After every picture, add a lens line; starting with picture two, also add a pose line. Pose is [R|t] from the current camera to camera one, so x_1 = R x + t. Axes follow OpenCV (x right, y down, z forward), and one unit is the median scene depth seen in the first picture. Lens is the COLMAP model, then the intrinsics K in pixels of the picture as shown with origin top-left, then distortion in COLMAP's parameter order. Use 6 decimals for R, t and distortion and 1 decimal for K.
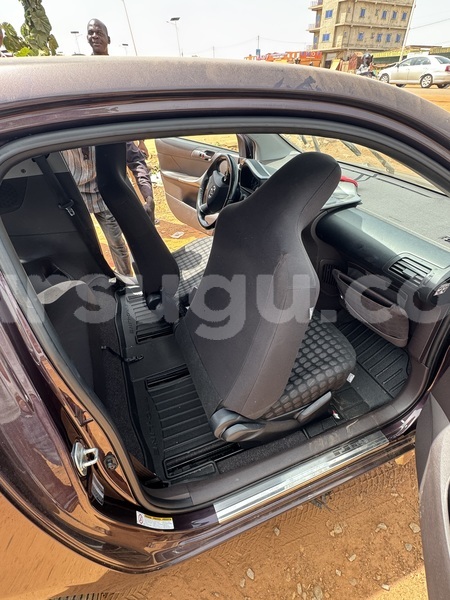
lens RADIAL K [[311.7, 0, 224.9], [0, 311.7, 299.2], [0, 0, 1]] dist [-0.002989, -0.001041]
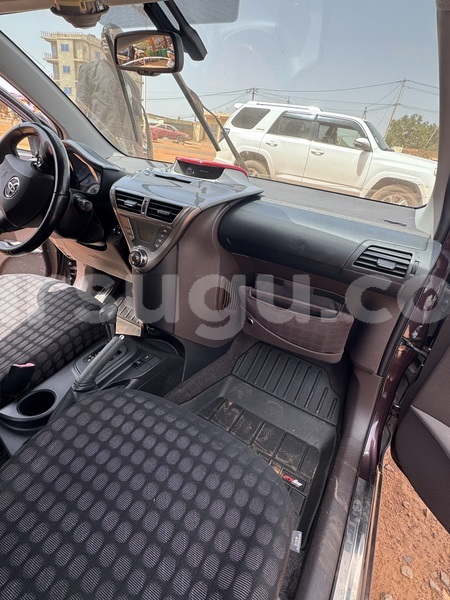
lens RADIAL K [[311.6, 0, 225.0], [0, 311.6, 300.0], [0, 0, 1]] dist [-0.003097, 0.000251]
pose [[0.781598, -0.166736, 0.601085, -0.105692], [0.241389, 0.969386, -0.044981, -0.033028], [-0.575183, 0.180252, 0.797918, 0.356441]]
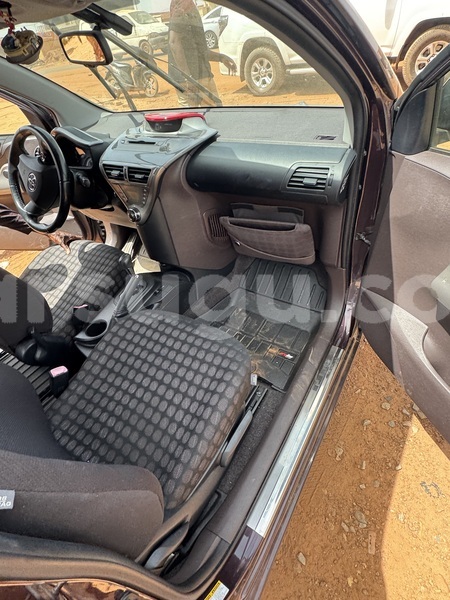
lens RADIAL K [[311.6, 0, 225.0], [0, 311.6, 300.0], [0, 0, 1]] dist [-0.003097, 0.000251]
pose [[0.805055, -0.450793, 0.385581, -0.078989], [0.430972, 0.891121, 0.142005, -0.004415], [-0.407614, 0.051853, 0.911681, 0.148050]]
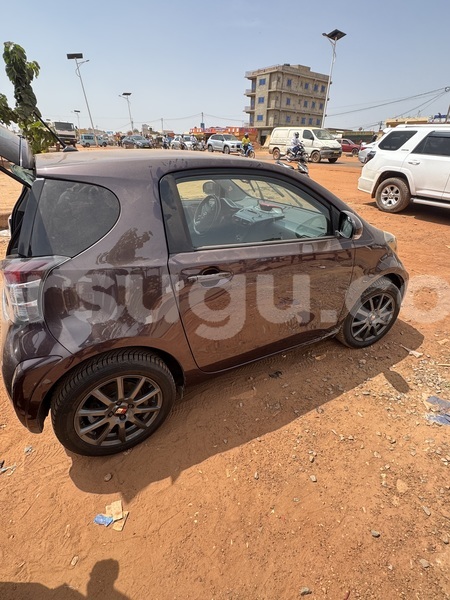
lens RADIAL K [[311.7, 0, 224.9], [0, 311.7, 299.2], [0, 0, 1]] dist [-0.002989, -0.001041]
pose [[0.987542, -0.024705, 0.155407, -0.200650], [0.049189, 0.986573, -0.155740, 0.372676], [-0.149473, 0.161444, 0.975497, -0.601566]]
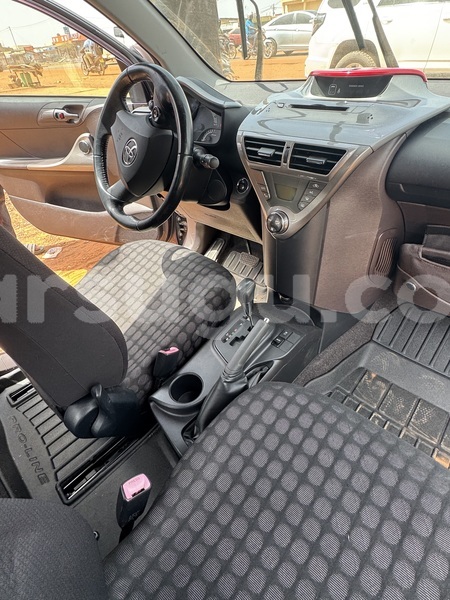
lens RADIAL K [[311.6, 0, 225.0], [0, 311.6, 300.0], [0, 0, 1]] dist [-0.003097, 0.000251]
pose [[0.898813, -0.305759, 0.314081, -0.124167], [0.291907, 0.952062, 0.091478, -0.121058], [-0.326994, 0.009461, 0.944979, 0.469779]]
